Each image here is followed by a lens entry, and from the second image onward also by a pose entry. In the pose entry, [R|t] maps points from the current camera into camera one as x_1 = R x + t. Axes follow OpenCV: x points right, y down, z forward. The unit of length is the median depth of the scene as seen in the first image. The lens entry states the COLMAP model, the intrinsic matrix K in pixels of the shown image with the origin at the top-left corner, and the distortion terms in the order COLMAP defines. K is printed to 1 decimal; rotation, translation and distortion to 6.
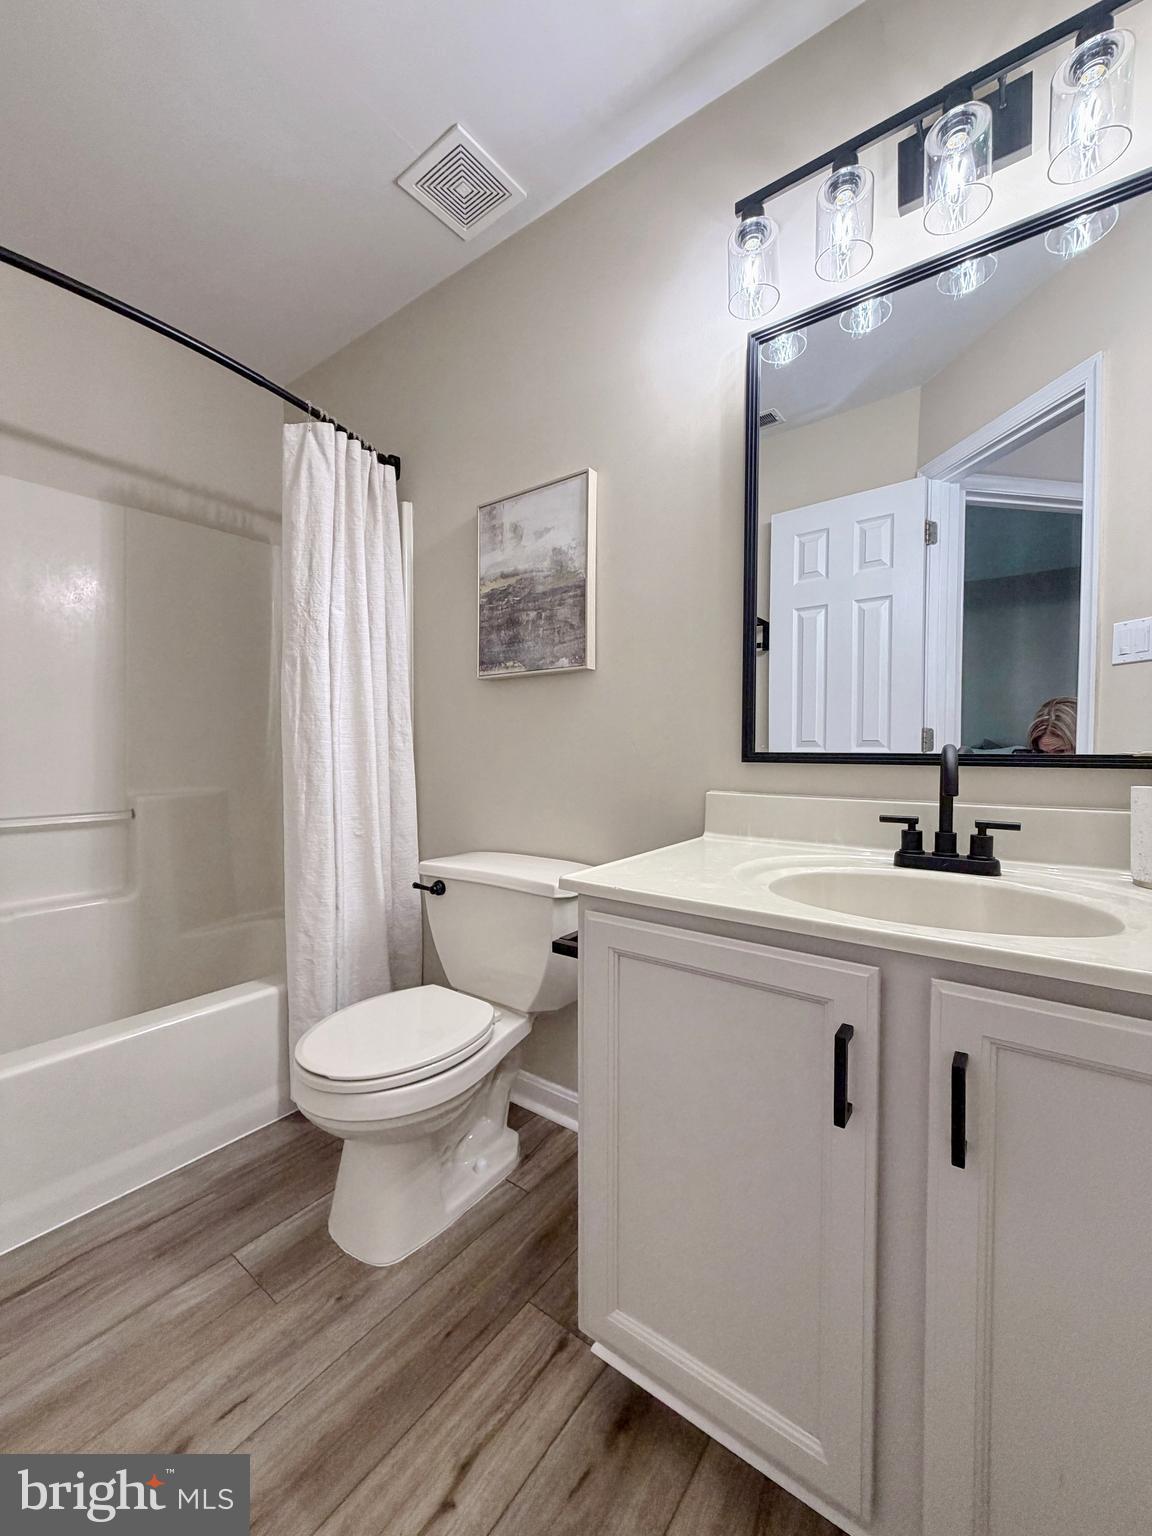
lens RADIAL K [[610.6, 0, 582.4], [0, 610.6, 757.0], [0, 0, 1]] dist [0.009657, 0.001230]
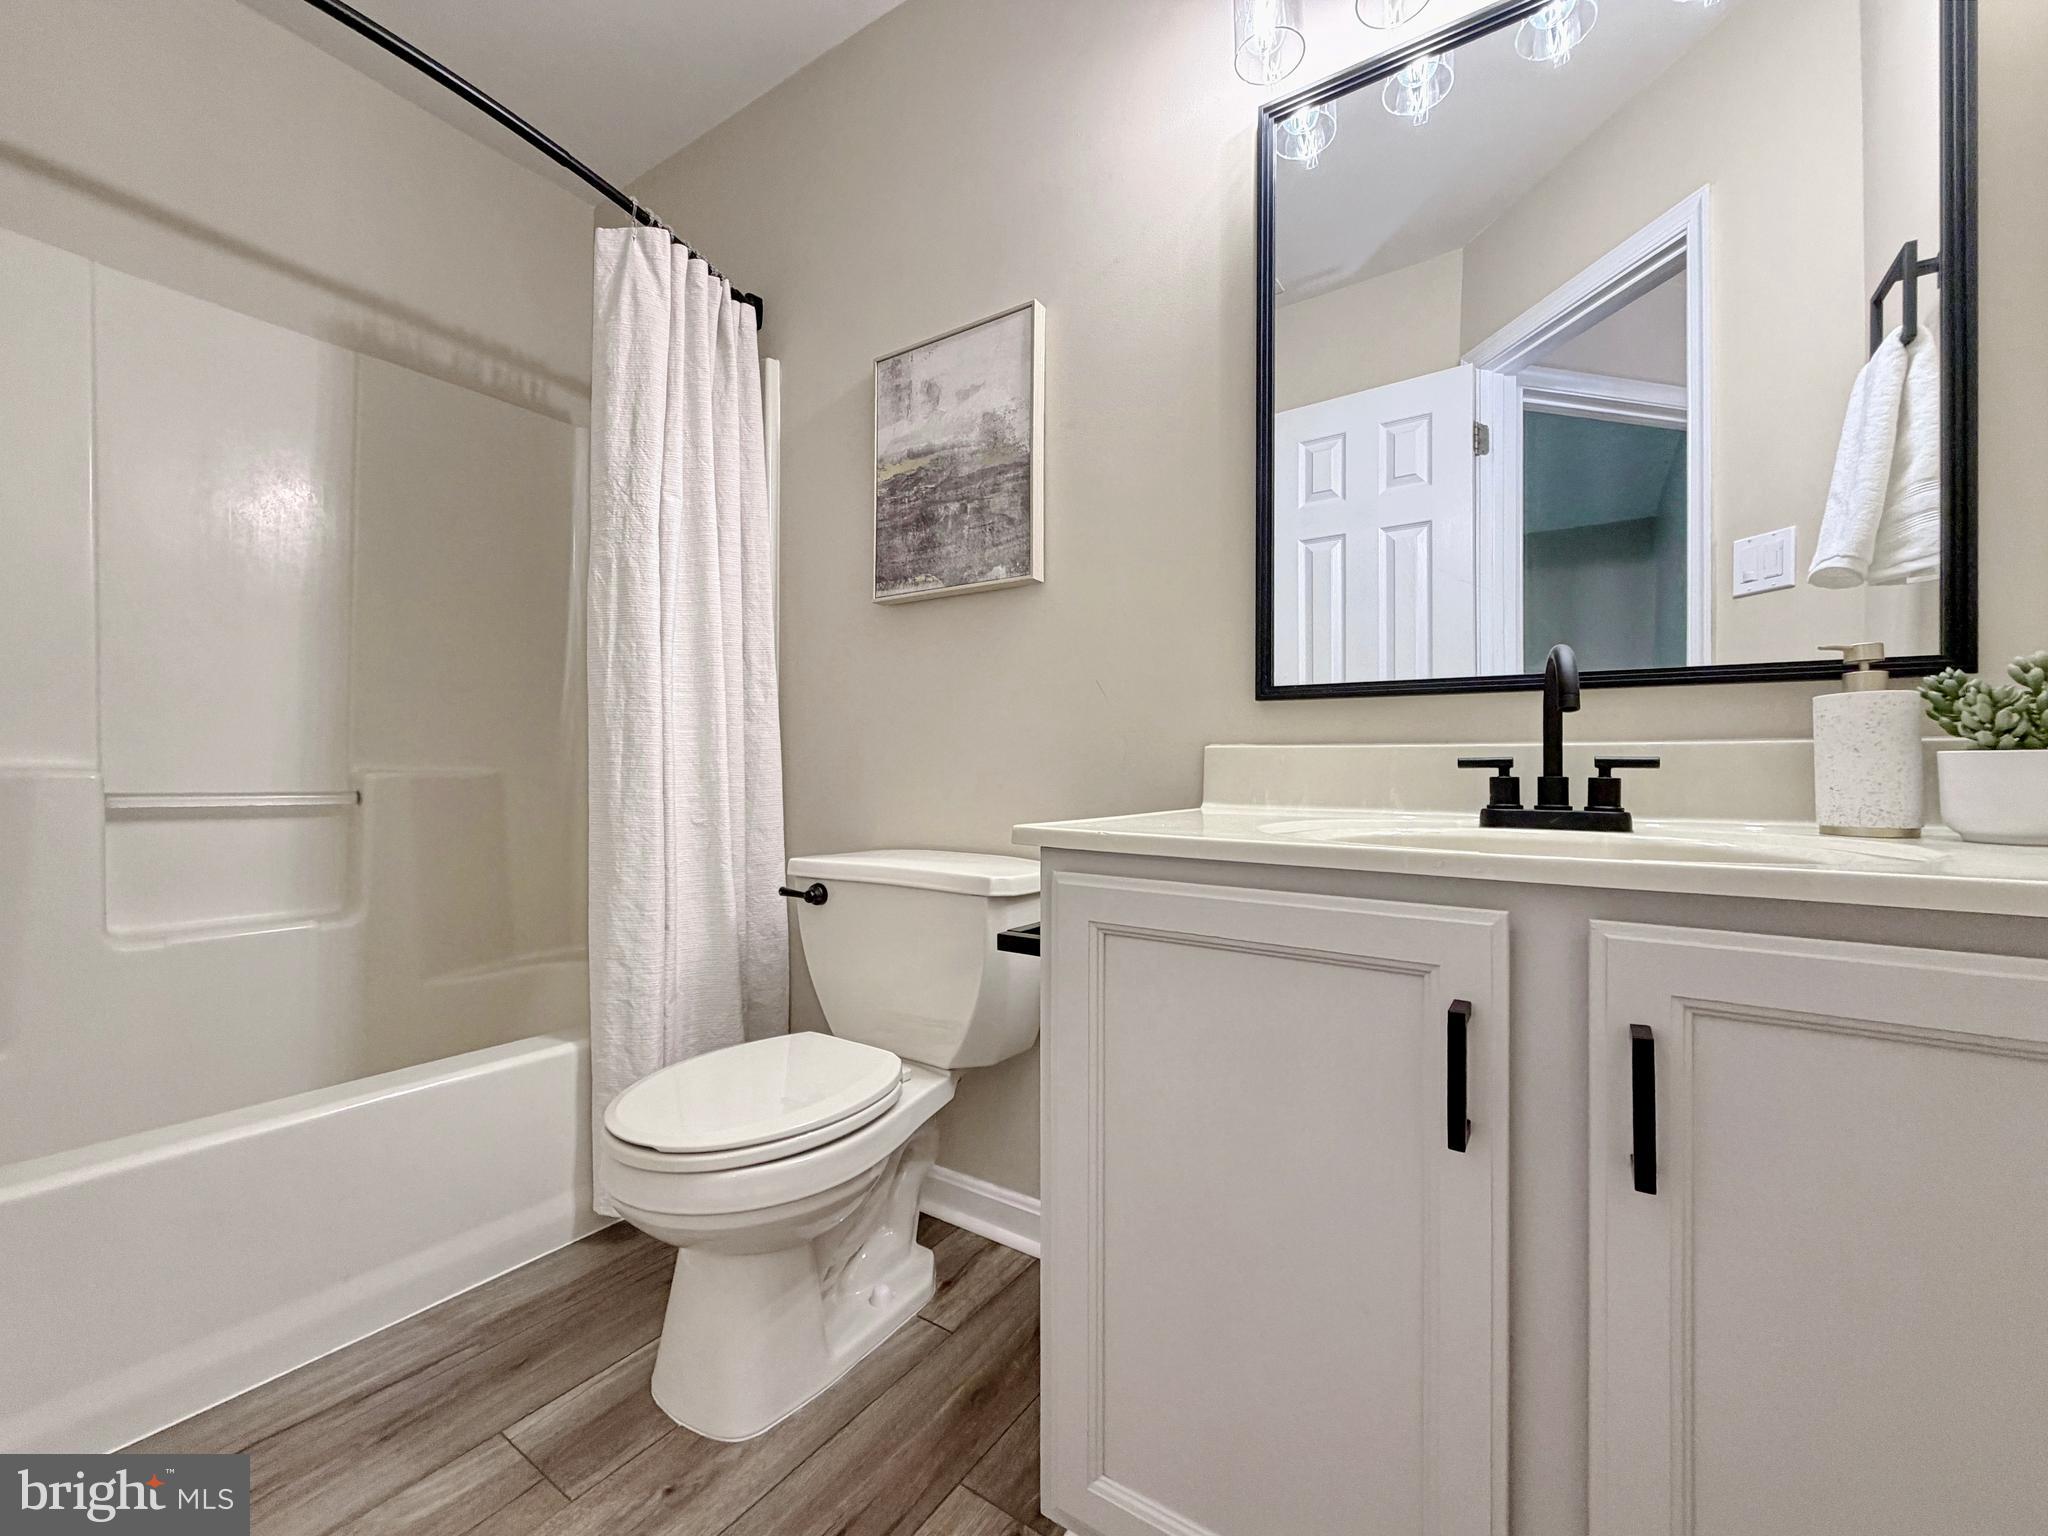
lens RADIAL K [[814.1, 0, 1027.5], [0, 814.1, 785.4], [0, 0, 1]] dist [0.009657, 0.001230]
pose [[0.998784, -0.000196, 0.049300, -0.044642], [0.001772, 0.999489, -0.031930, 0.122226], [-0.049269, 0.031979, 0.998273, 0.067429]]
